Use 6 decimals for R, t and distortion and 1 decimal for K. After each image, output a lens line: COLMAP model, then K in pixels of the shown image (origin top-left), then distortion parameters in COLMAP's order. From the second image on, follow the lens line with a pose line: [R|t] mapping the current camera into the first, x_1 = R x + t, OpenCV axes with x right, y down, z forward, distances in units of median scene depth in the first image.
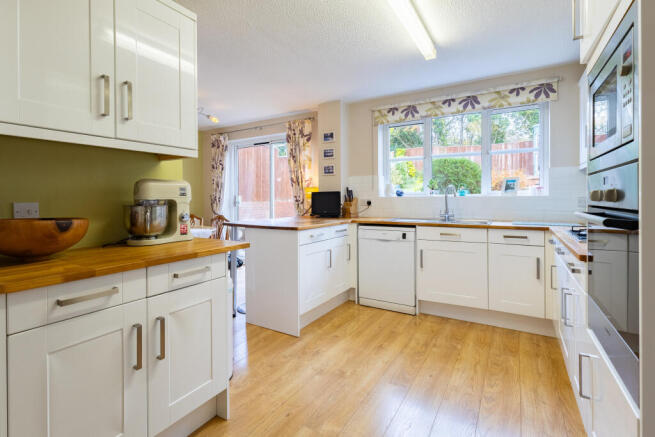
lens RADIAL K [[308.3, 0, 327.2], [0, 308.3, 201.0], [0, 0, 1]] dist [-0.001132, -0.000154]
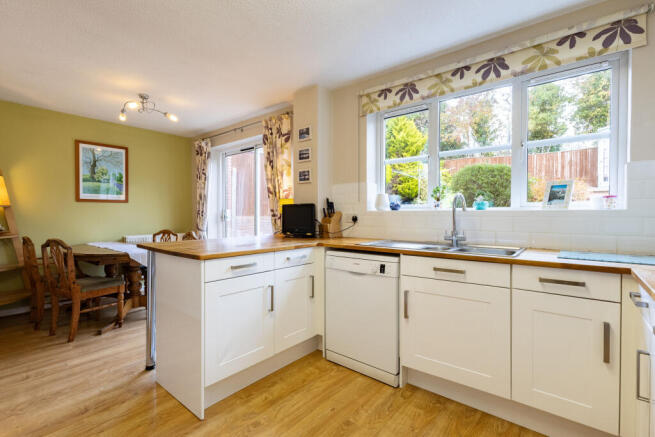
lens RADIAL K [[300.4, 0, 327.5], [0, 300.4, 218.5], [0, 0, 1]] dist [0.002267, -0.000795]
pose [[0.990232, 0.007762, -0.139210, 0.176750], [-0.006578, 0.999938, 0.008964, -0.000947], [0.139271, -0.007961, 0.990222, 0.267518]]
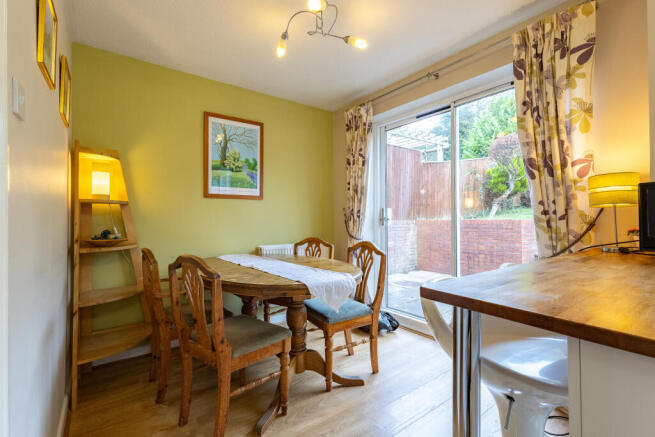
lens RADIAL K [[304.5, 0, 327.5], [0, 304.5, 218.5], [0, 0, 1]] dist [0.000377, 0.000266]
pose [[0.925851, -0.002296, -0.377883, -0.249661], [-0.001752, 0.999945, -0.010367, 0.014161], [0.377886, 0.010261, 0.925795, 0.585542]]
